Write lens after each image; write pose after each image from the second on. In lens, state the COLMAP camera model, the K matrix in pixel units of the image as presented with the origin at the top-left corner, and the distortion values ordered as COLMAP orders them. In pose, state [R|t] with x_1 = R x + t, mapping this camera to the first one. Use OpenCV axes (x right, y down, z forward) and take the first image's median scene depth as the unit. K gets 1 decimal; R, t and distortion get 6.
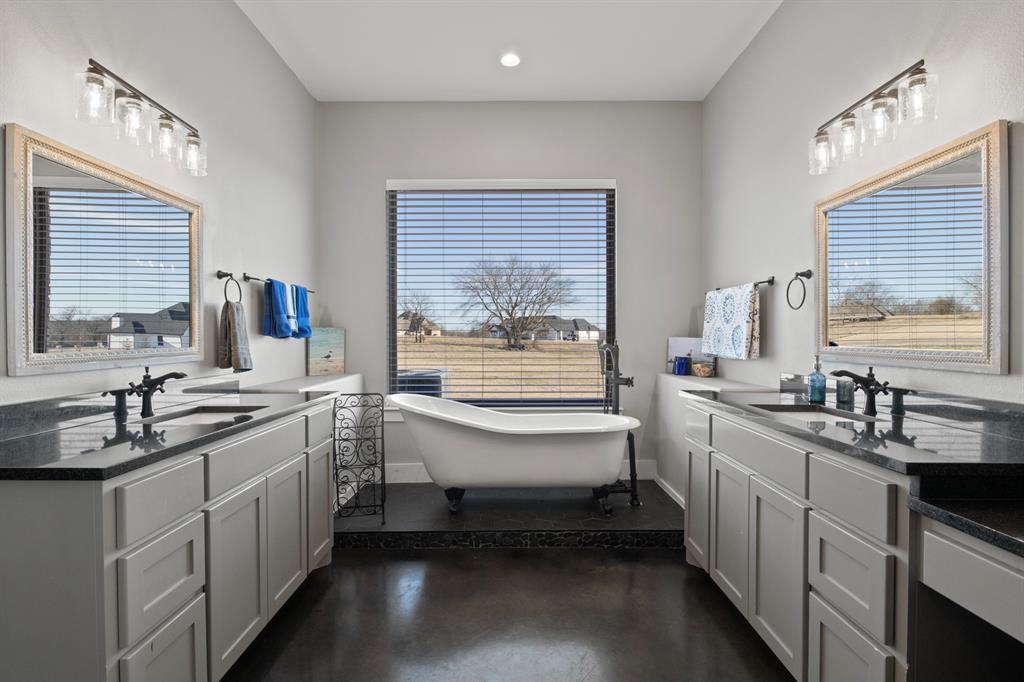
lens RADIAL K [[499.6, 0, 513.1], [0, 499.6, 344.4], [0, 0, 1]] dist [-0.000090, -0.000420]
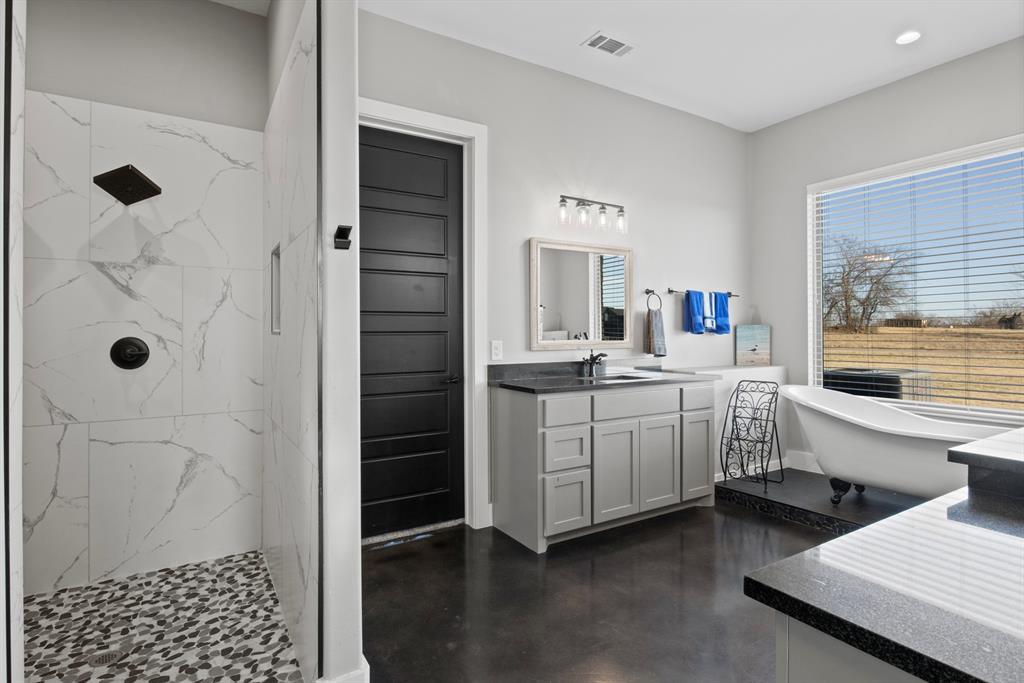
lens RADIAL K [[519.0, 0, 510.6], [0, 519.0, 339.1], [0, 0, 1]] dist [-0.003146, -0.000201]
pose [[0.511583, 0.006407, -0.859210, 0.526929], [-0.010856, 0.999941, 0.000993, 0.006068], [0.859165, 0.008820, 0.511622, -0.150422]]
